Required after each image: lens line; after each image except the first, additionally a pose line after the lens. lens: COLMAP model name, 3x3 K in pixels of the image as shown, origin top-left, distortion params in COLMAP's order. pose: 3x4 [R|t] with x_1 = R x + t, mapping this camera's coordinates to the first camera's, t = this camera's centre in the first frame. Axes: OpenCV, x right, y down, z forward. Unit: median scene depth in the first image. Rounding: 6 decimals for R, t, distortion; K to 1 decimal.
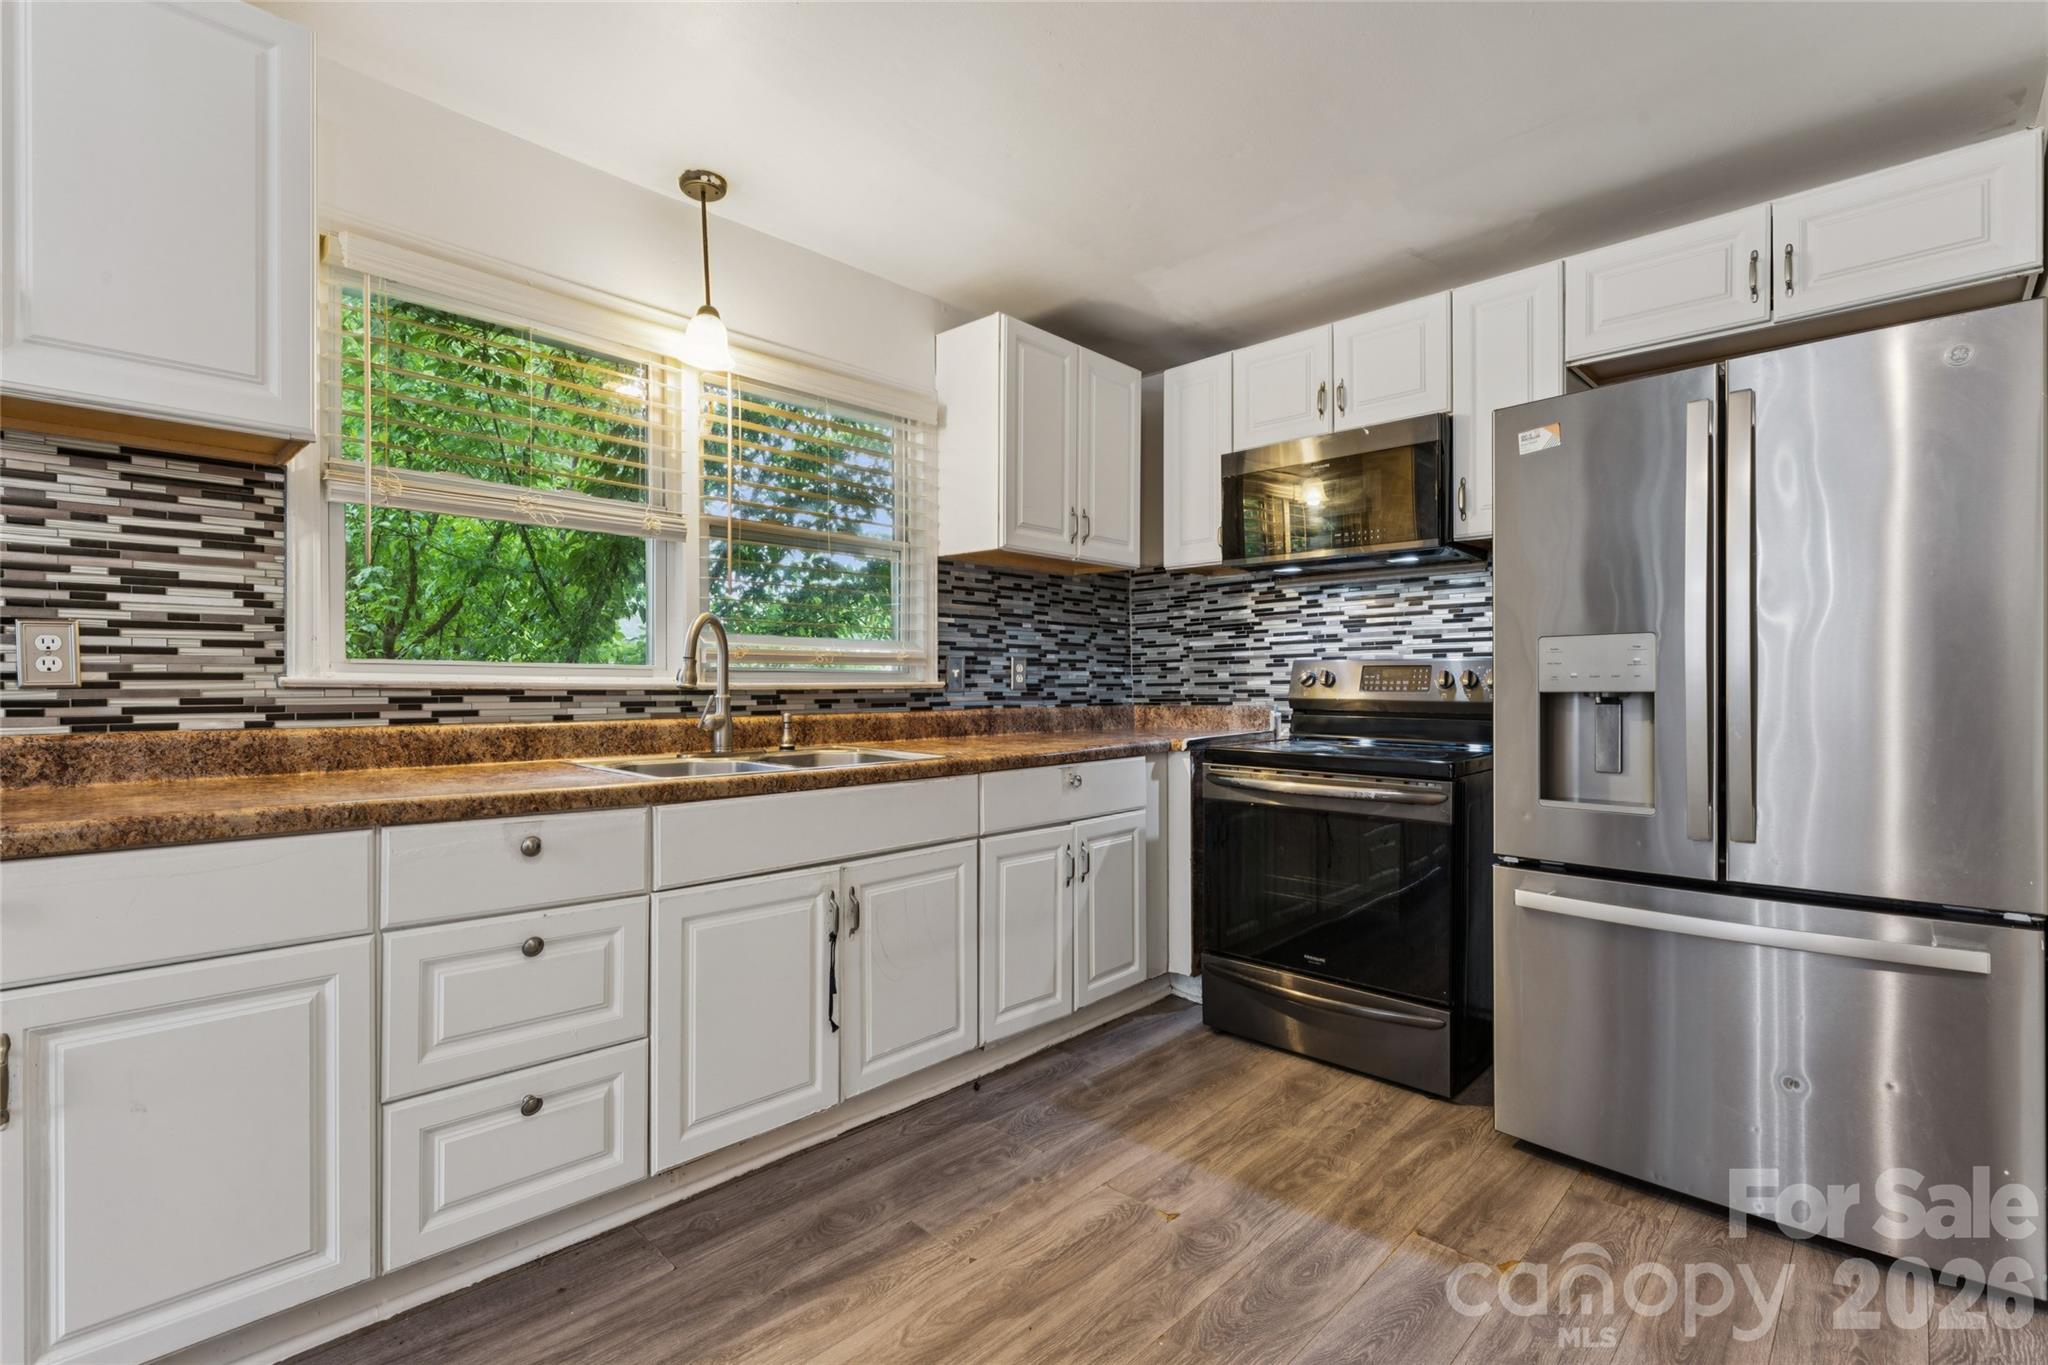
lens RADIAL K [[944.7, 0, 1023.2], [0, 944.7, 690.0], [0, 0, 1]] dist [-0.005827, 0.002282]
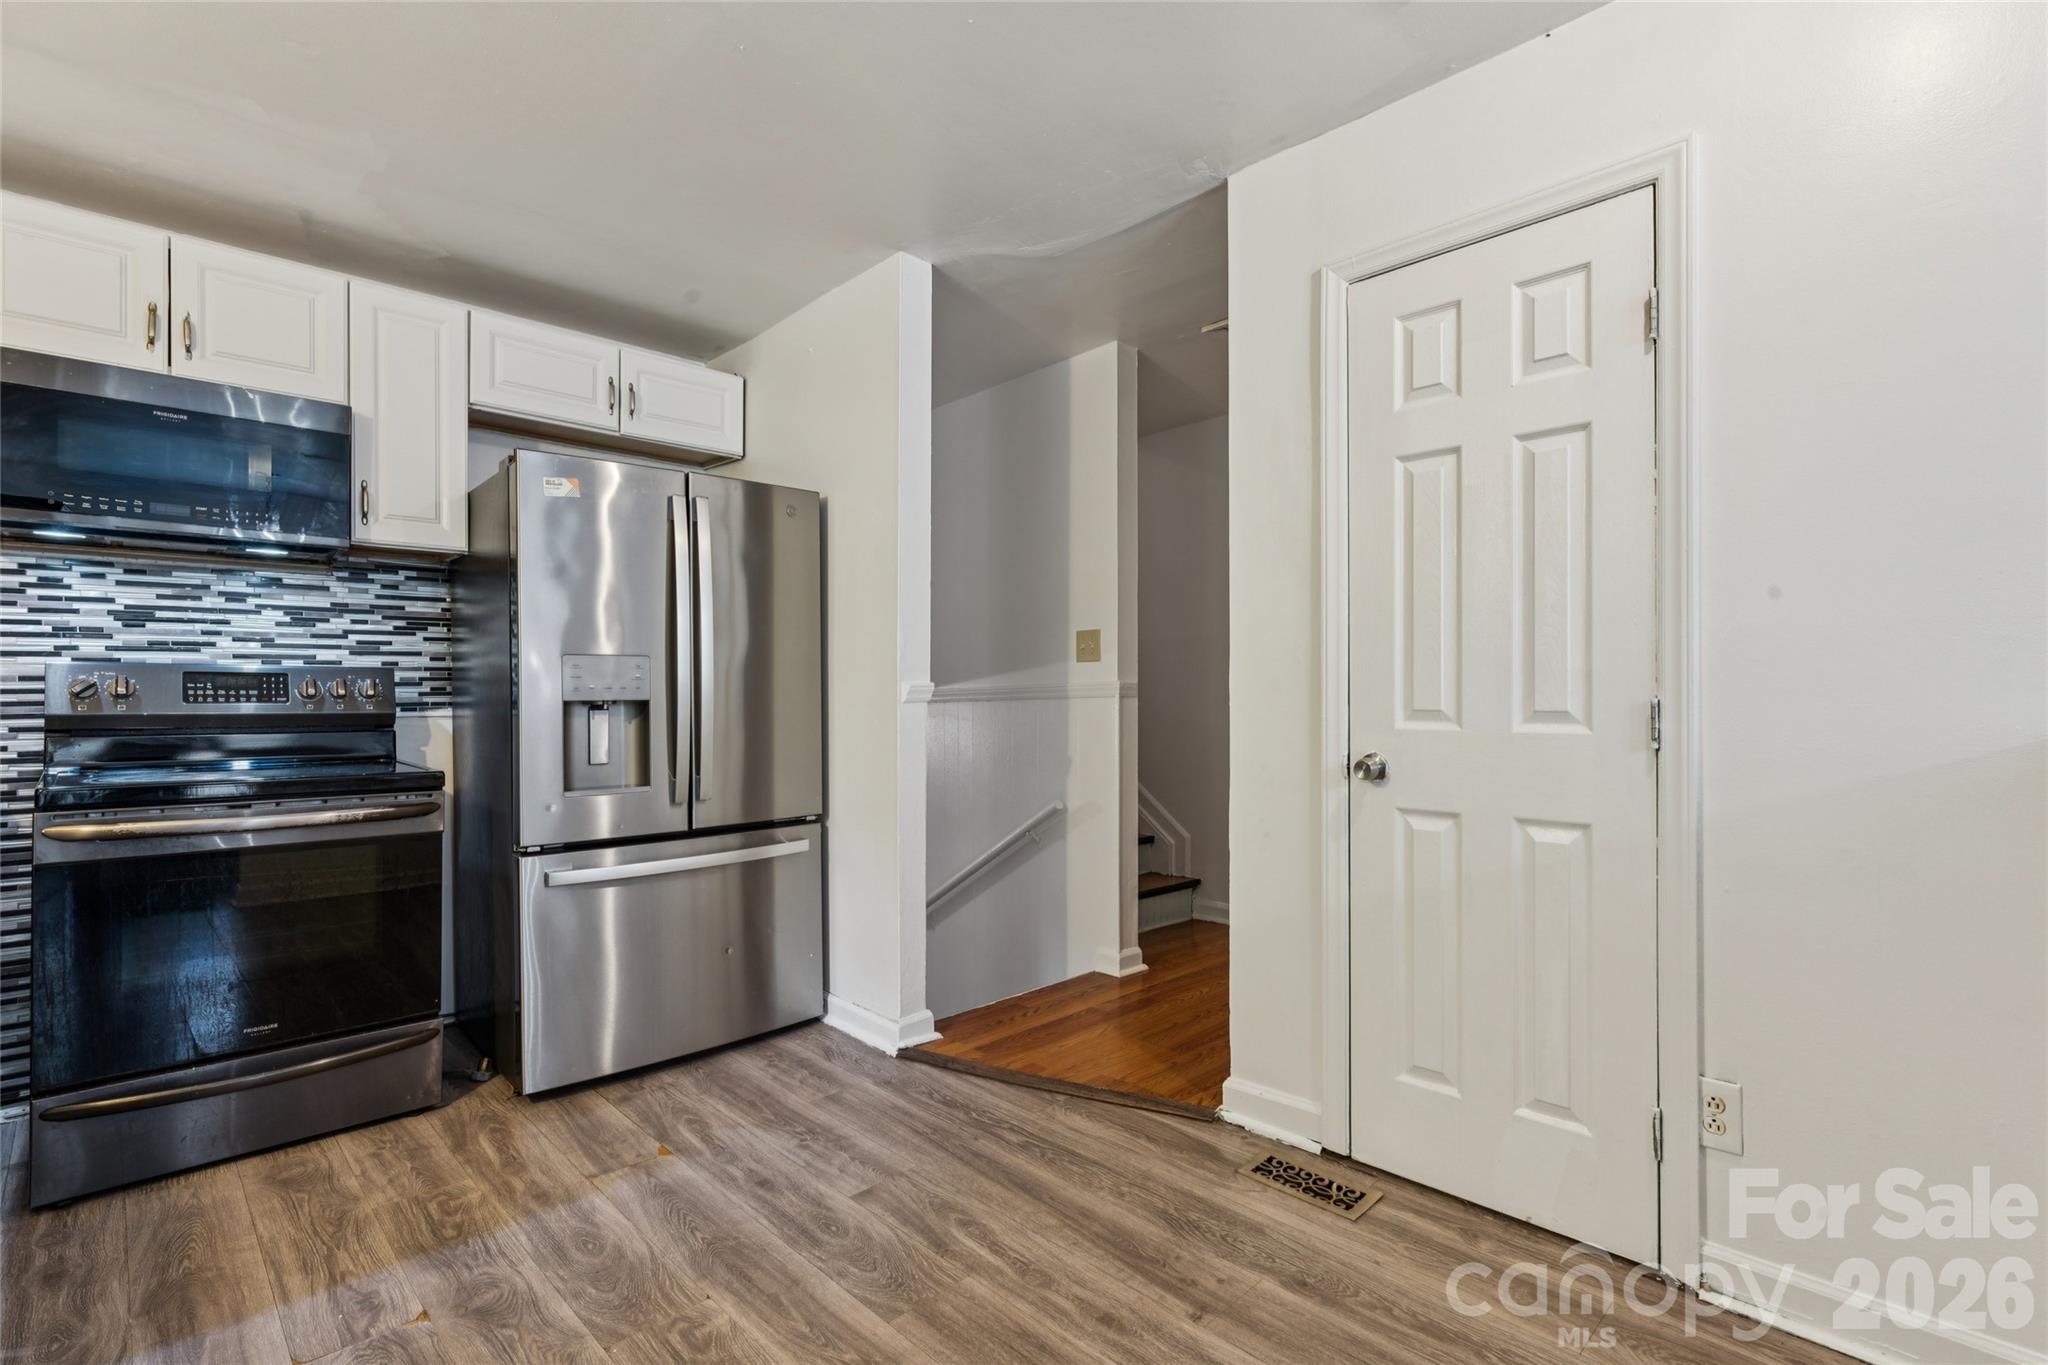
lens RADIAL K [[944.7, 0, 1029.7], [0, 944.7, 693.0], [0, 0, 1]] dist [-0.005827, 0.002282]
pose [[0.033502, -0.000407, 0.999439, -0.503030], [0.008497, 0.999964, 0.000122, -0.001719], [-0.999403, 0.008488, 0.033504, 0.310644]]
